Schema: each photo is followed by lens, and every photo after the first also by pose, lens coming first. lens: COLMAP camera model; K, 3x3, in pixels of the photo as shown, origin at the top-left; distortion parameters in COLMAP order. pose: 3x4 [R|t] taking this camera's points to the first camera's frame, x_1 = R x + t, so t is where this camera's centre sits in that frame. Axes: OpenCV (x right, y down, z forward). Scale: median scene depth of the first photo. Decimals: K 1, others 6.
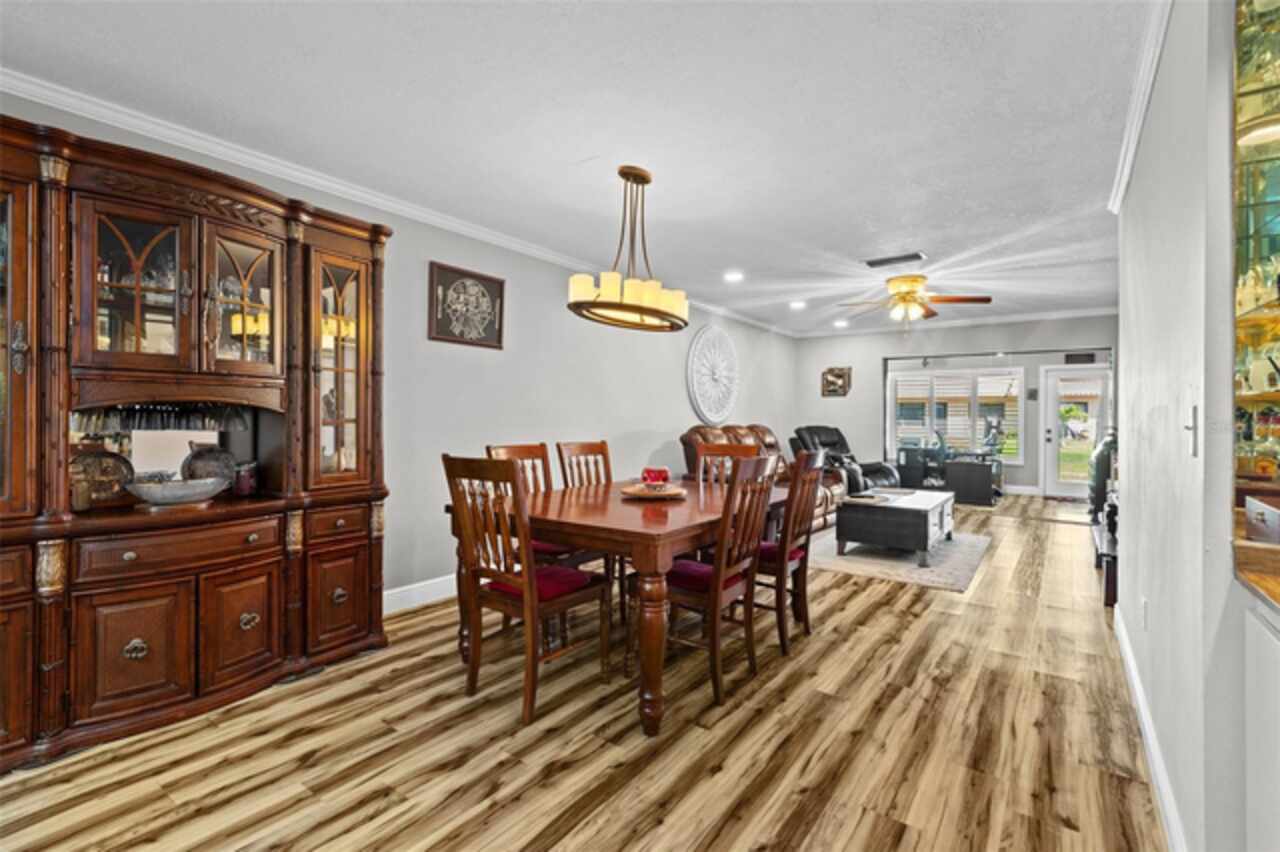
lens RADIAL K [[580.7, 0, 642.6], [0, 580.7, 420.5], [0, 0, 1]] dist [0.001202, 0.000084]
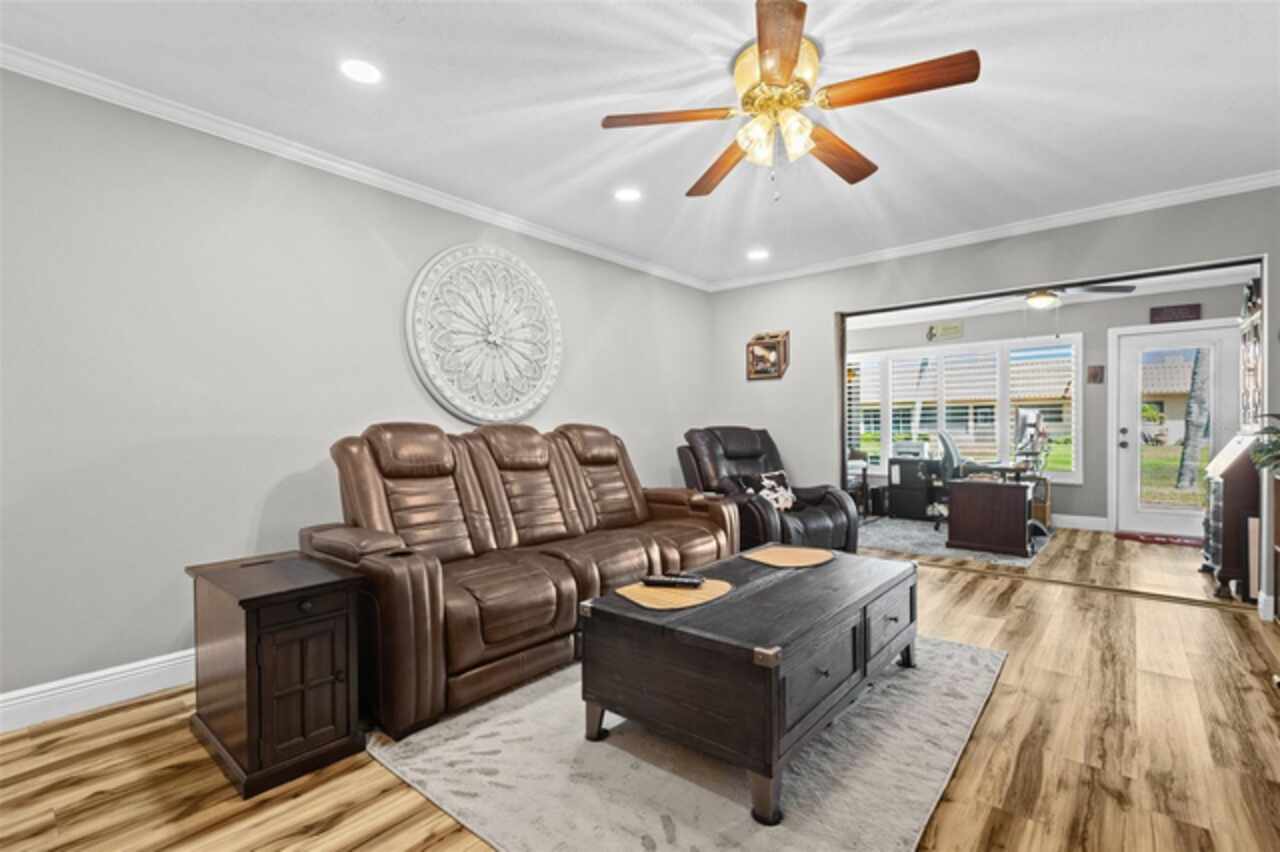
lens RADIAL K [[579.9, 0, 642.5], [0, 579.9, 435.2], [0, 0, 1]] dist [-0.000168, -0.000691]
pose [[0.997265, -0.014347, -0.072507, 0.870692], [0.014771, 0.999877, 0.005309, 0.046463], [0.072422, -0.006366, 0.997354, 1.303363]]
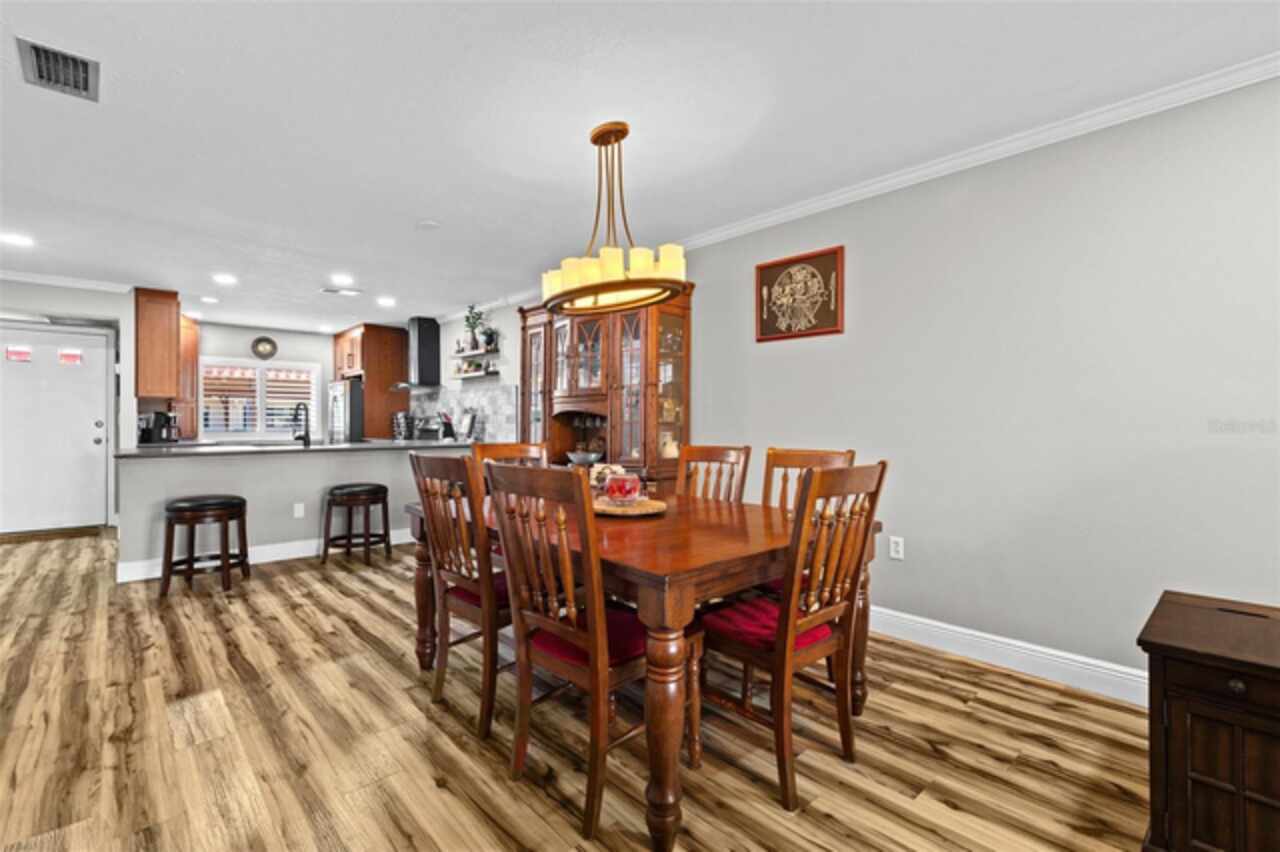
lens RADIAL K [[572.7, 0, 633.3], [0, 572.7, 423.0], [0, 0, 1]] dist [0.005523, 0.000241]
pose [[-0.204006, -0.007499, -0.978941, 1.059370], [-0.006038, 0.999961, -0.006401, 0.017183], [0.978951, 0.004605, -0.204043, 1.574514]]
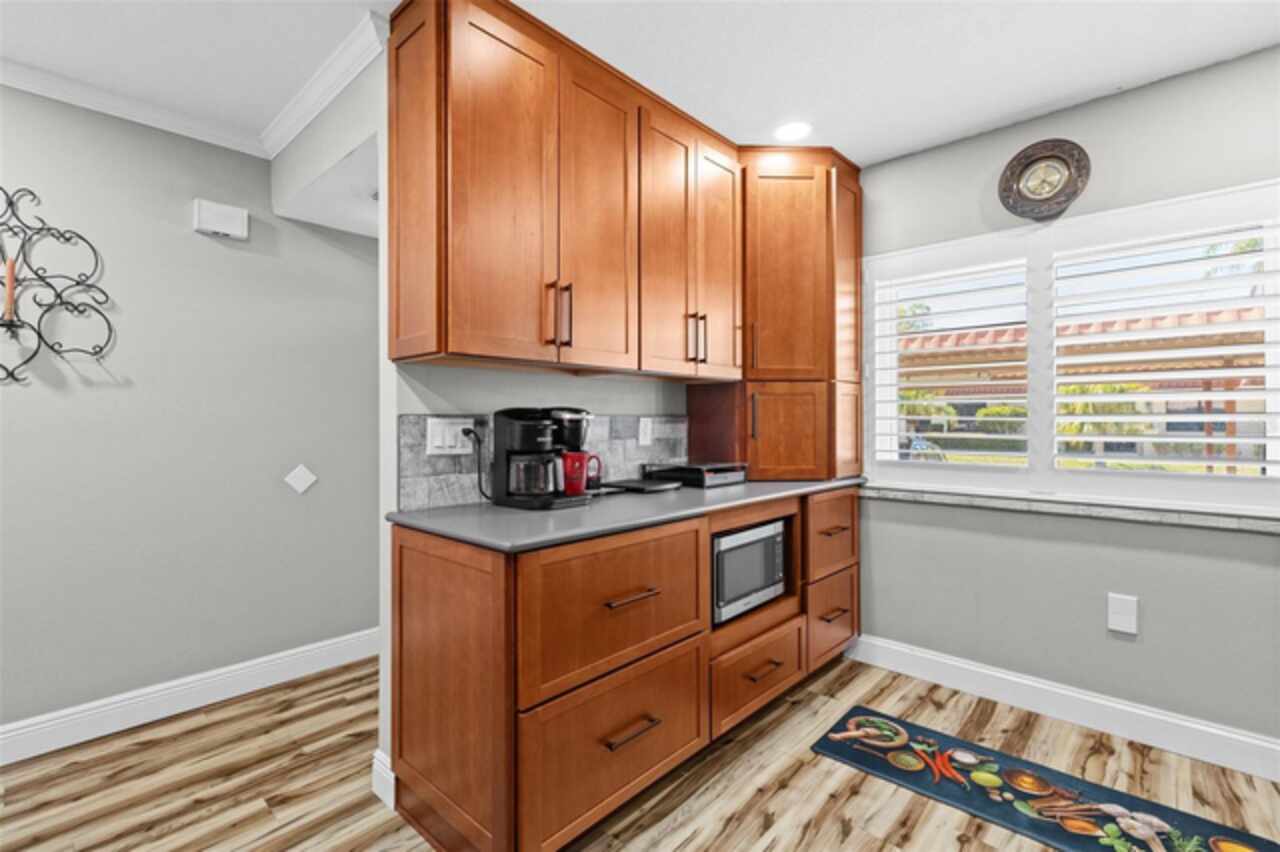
lens RADIAL K [[580.7, 0, 642.6], [0, 580.7, 420.5], [0, 0, 1]] dist [0.001202, 0.000084]
pose [[-0.994151, -0.007485, 0.107740, -1.335536], [-0.006839, 0.999956, 0.006366, -0.027461], [-0.107783, 0.005592, -0.994159, -0.259826]]
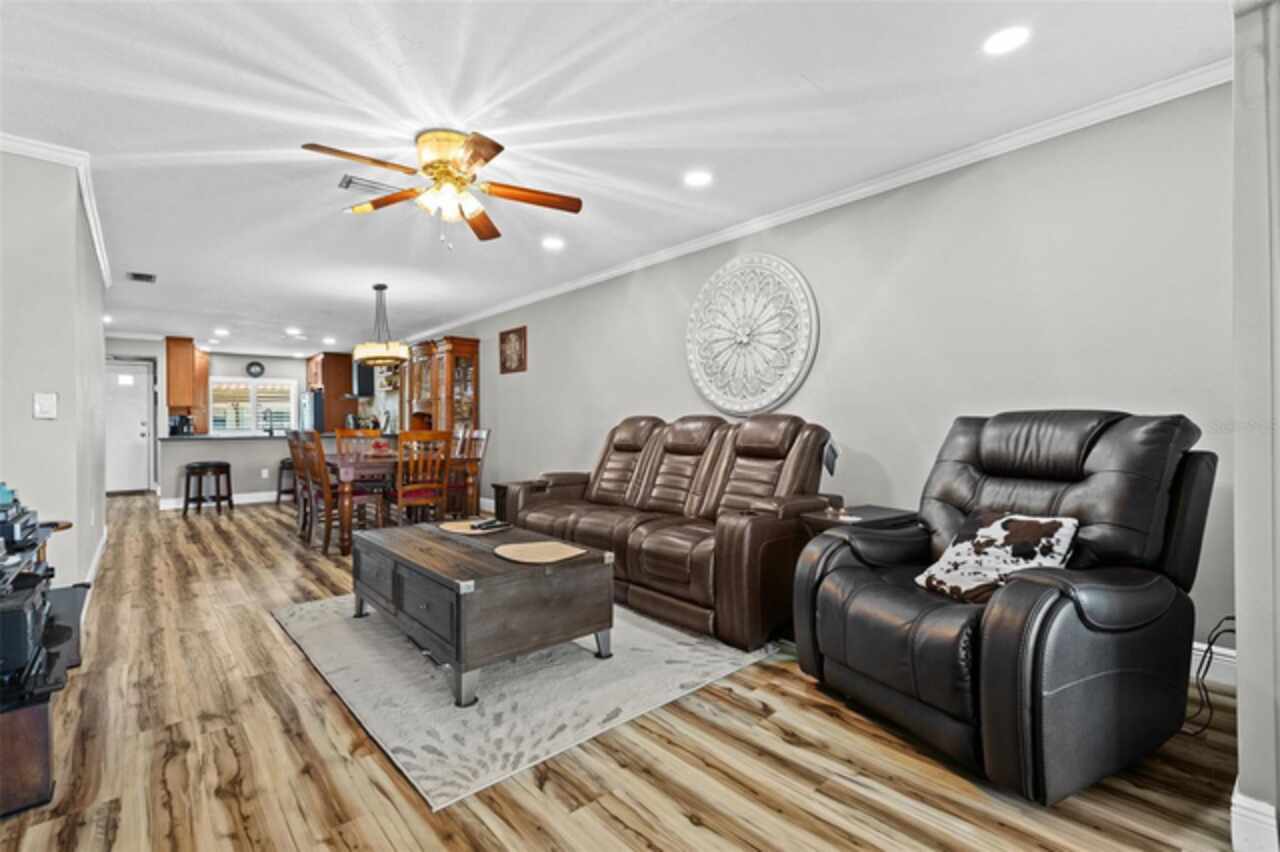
lens RADIAL K [[572.7, 0, 633.3], [0, 572.7, 423.0], [0, 0, 1]] dist [0.005523, 0.000241]
pose [[-0.228446, -0.006658, -0.973534, 2.133198], [0.003140, 0.999966, -0.007575, 0.056237], [0.973552, -0.004787, -0.228417, 2.922640]]
